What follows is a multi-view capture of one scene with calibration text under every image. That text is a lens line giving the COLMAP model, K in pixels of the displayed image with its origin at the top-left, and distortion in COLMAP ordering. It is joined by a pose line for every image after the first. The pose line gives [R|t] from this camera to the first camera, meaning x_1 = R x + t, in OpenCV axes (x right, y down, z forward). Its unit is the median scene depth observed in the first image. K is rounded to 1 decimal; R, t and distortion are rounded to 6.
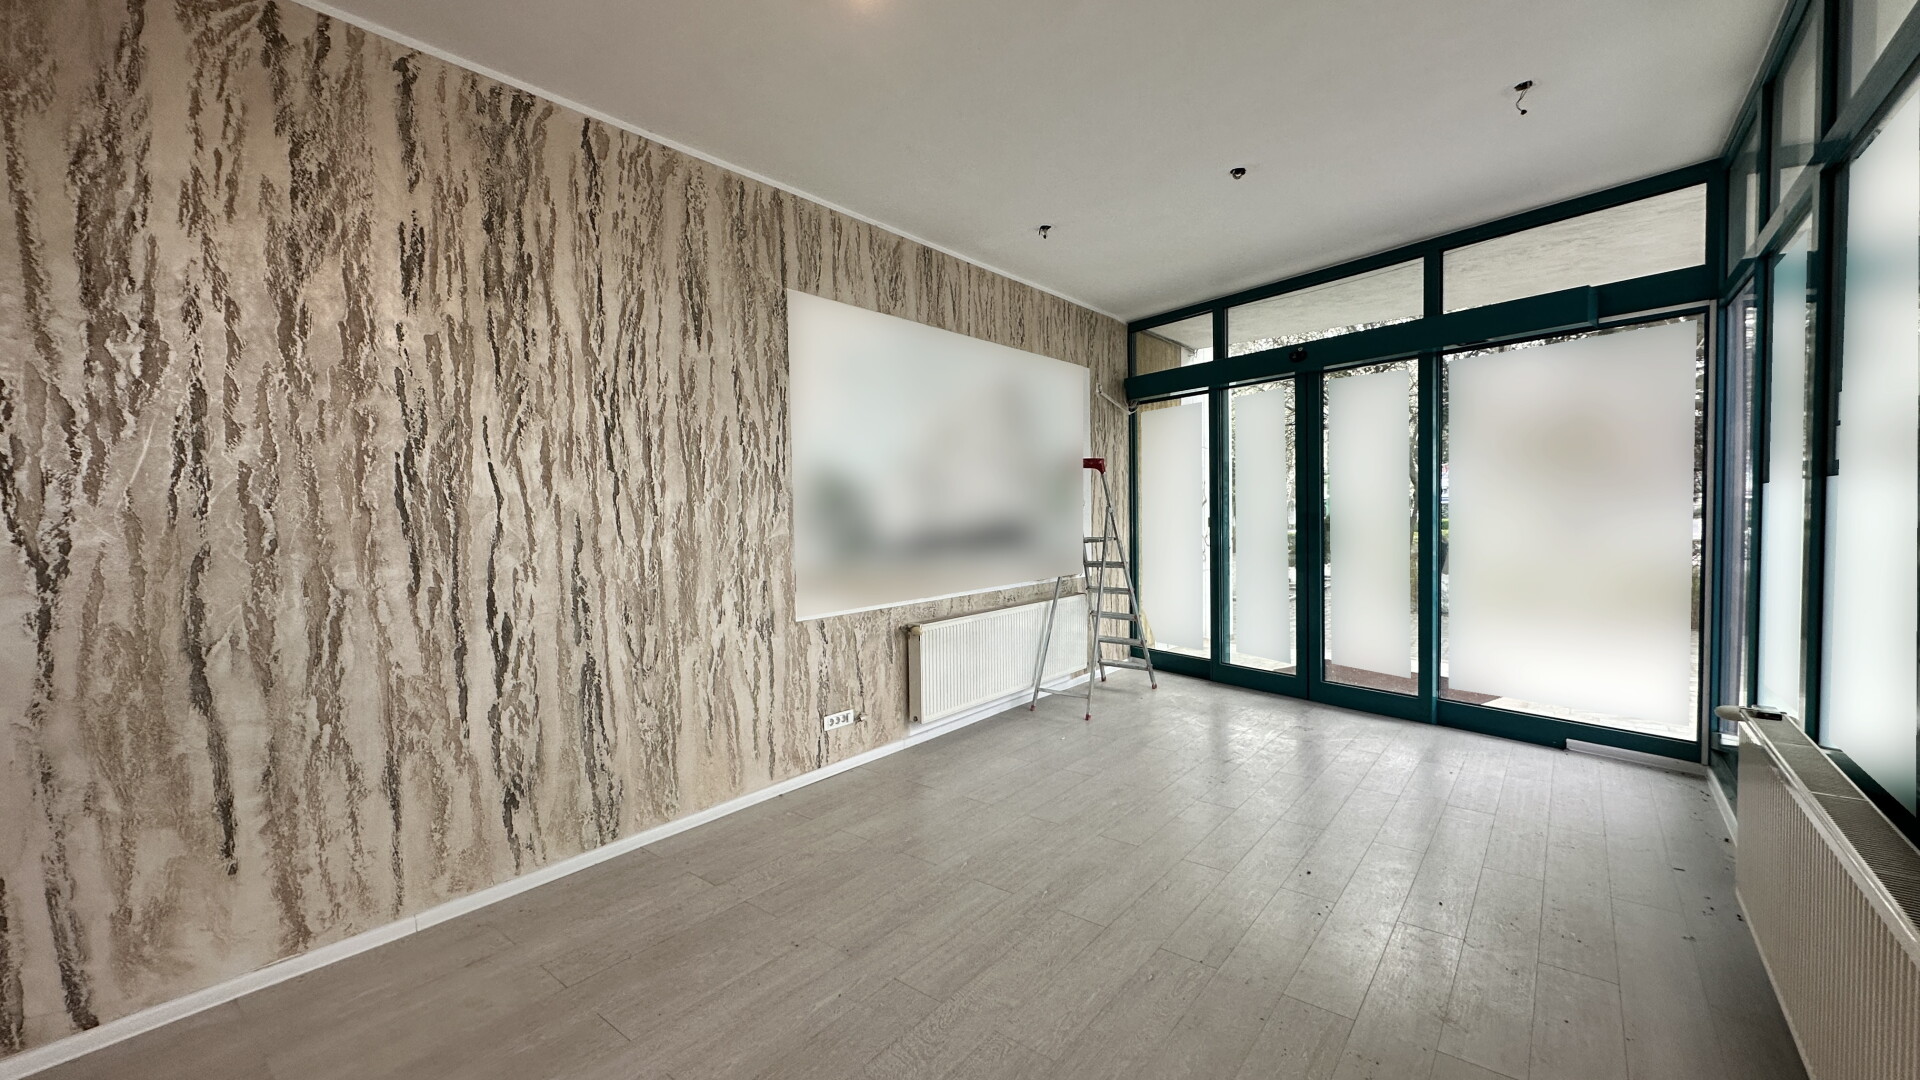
lens RADIAL K [[790.1, 0, 948.9], [0, 790.1, 541.5], [0, 0, 1]] dist [-0.004313, -0.001242]
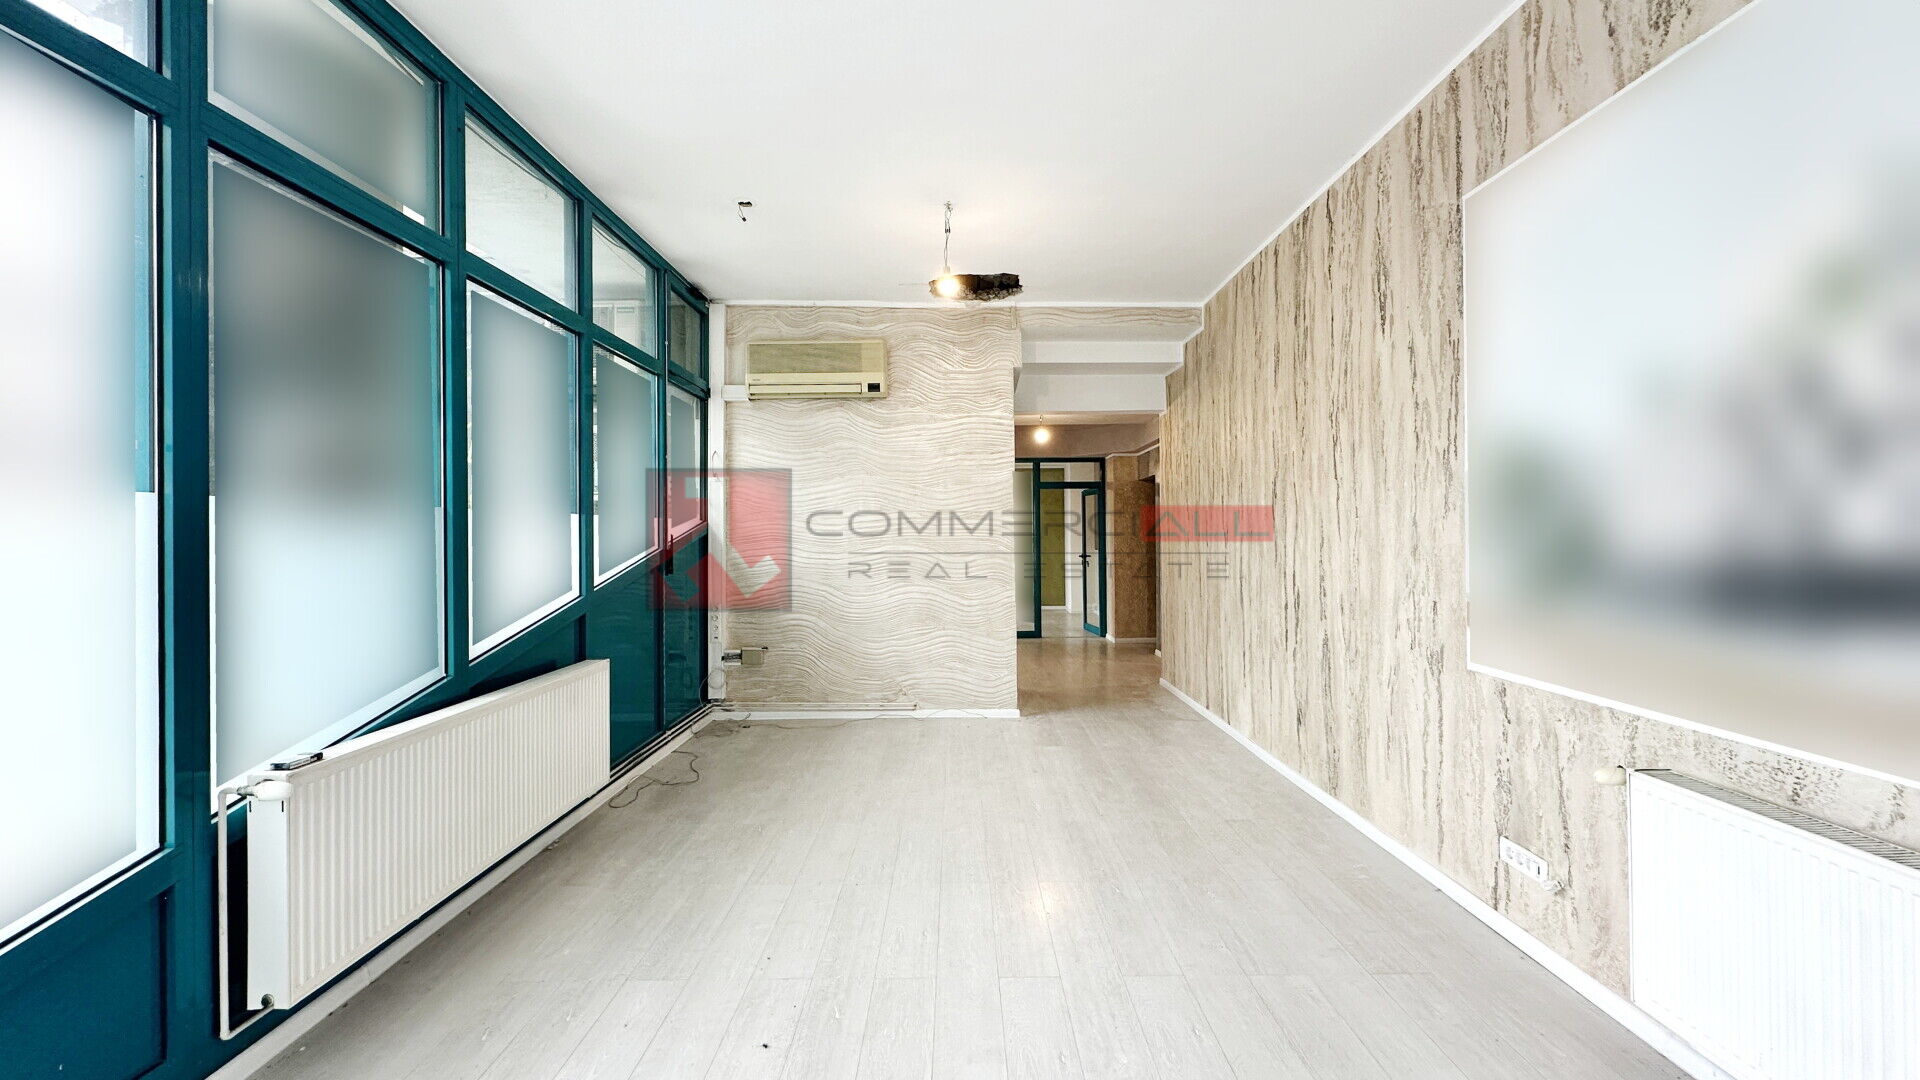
lens RADIAL K [[790.1, 0, 957.7], [0, 790.1, 533.7], [0, 0, 1]] dist [-0.004313, -0.001242]
pose [[-0.784567, 0.024245, -0.619570, 0.608545], [-0.003141, 0.999067, 0.043073, -0.047842], [0.620036, 0.035739, -0.783759, 1.309225]]
